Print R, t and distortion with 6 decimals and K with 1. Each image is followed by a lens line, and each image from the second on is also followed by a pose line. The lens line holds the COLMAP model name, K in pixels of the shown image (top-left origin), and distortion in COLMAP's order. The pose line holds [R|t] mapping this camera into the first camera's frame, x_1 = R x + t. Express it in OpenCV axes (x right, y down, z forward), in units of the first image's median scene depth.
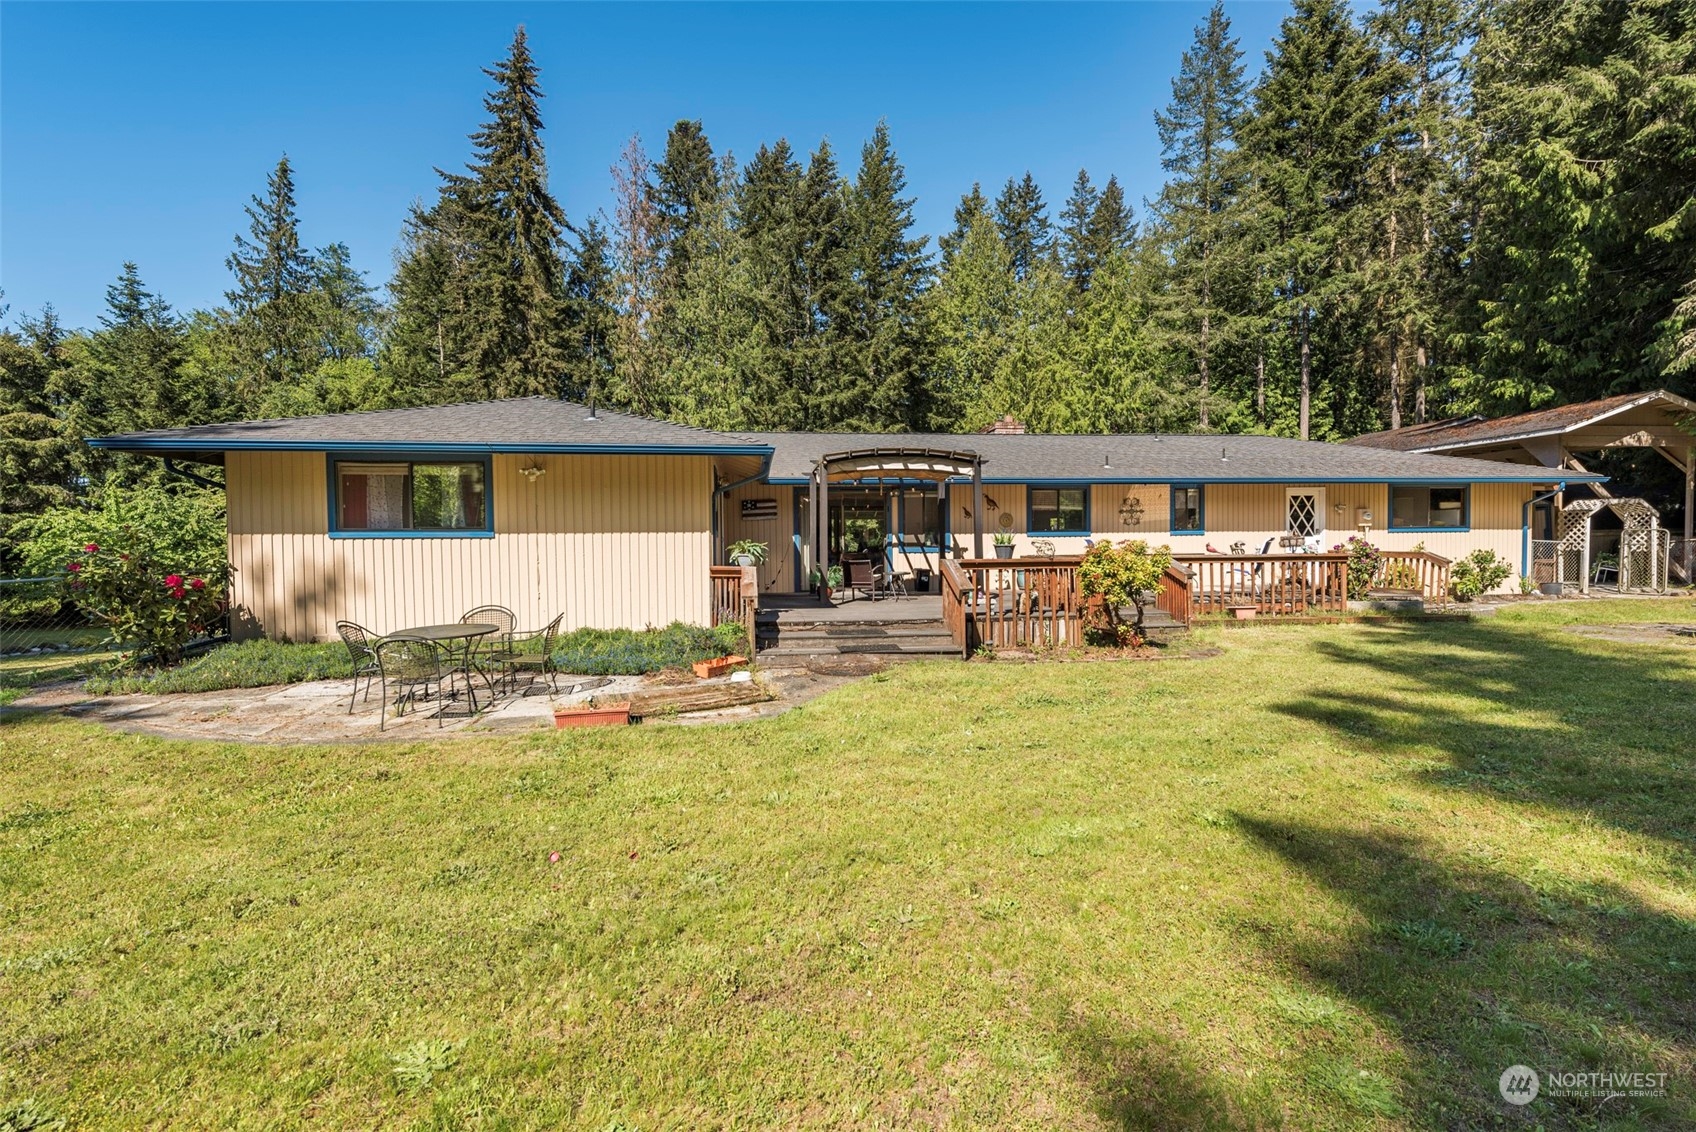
lens RADIAL K [[779.0, 0, 848.0], [0, 779.0, 566.0], [0, 0, 1]] dist [0.004967, -0.000220]
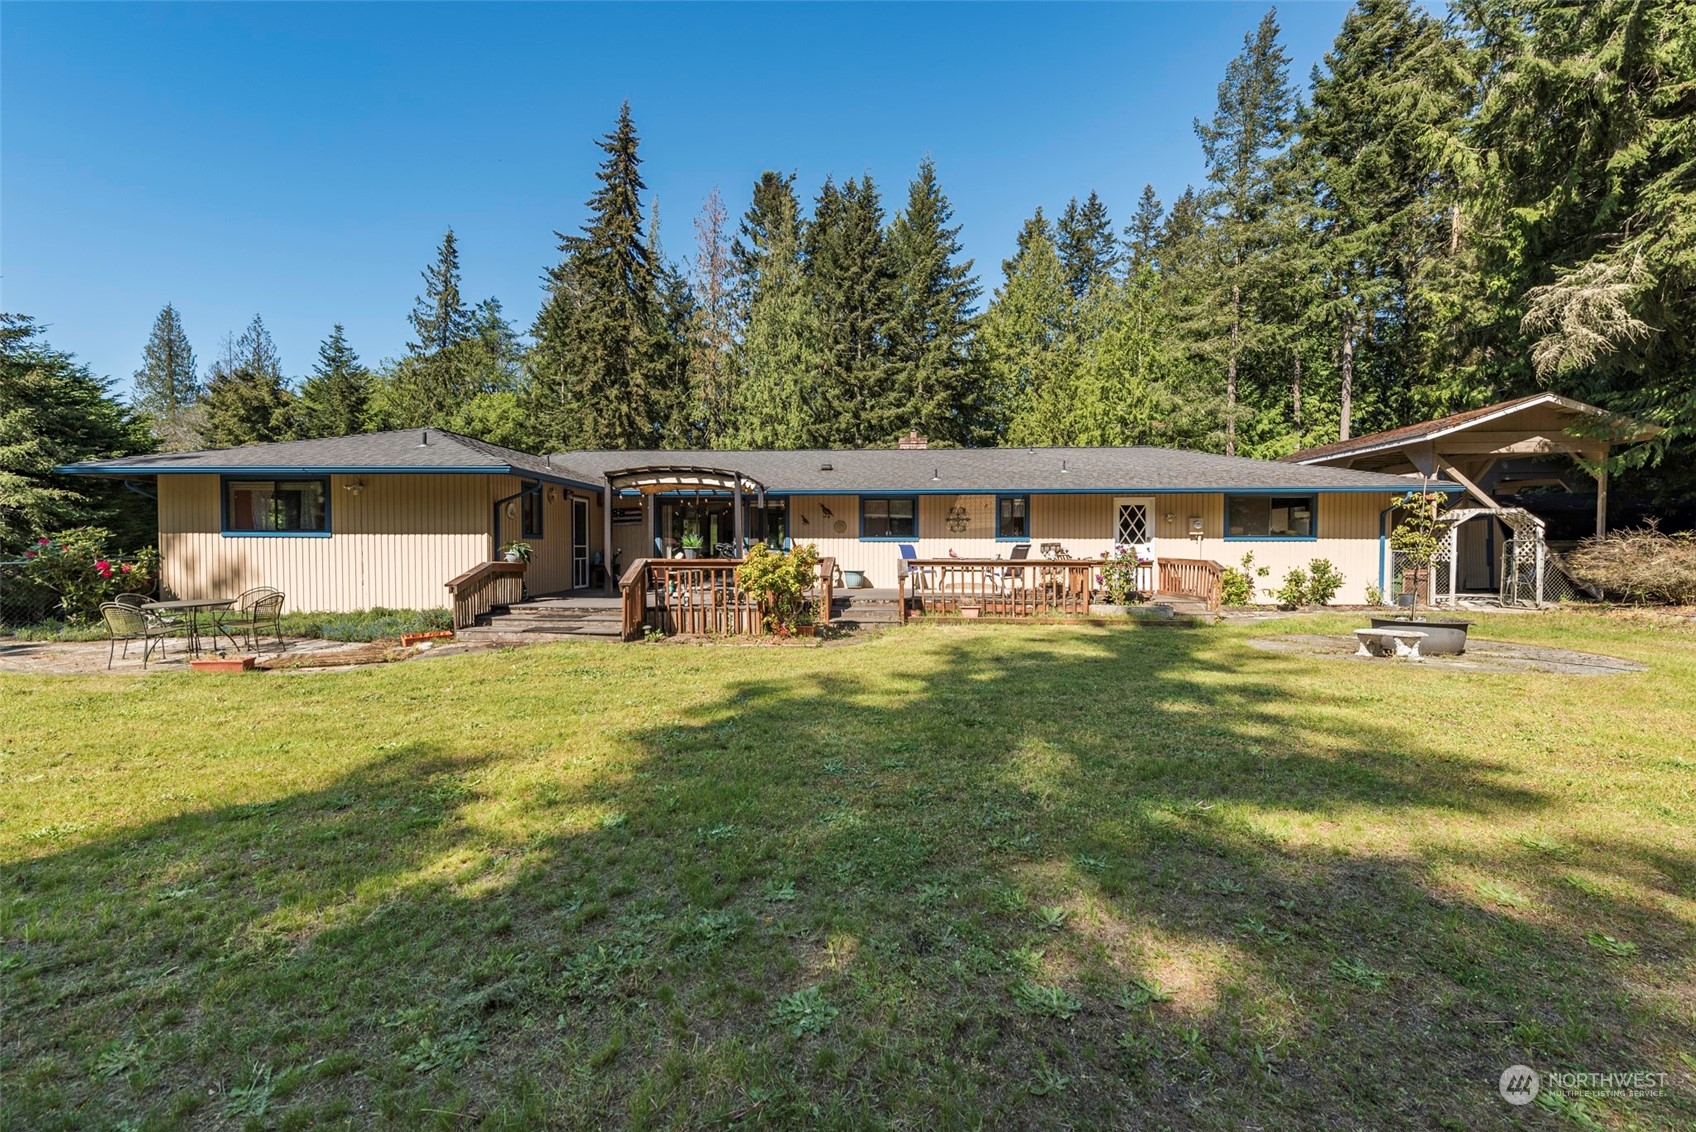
lens RADIAL K [[719.5, 0, 849.6], [0, 719.5, 577.1], [0, 0, 1]] dist [0.001118, -0.000109]
pose [[0.981477, 0.019211, -0.190612, 0.148769], [-0.016822, 0.999758, 0.014143, -0.000295], [0.190838, -0.010675, 0.981564, -0.007825]]
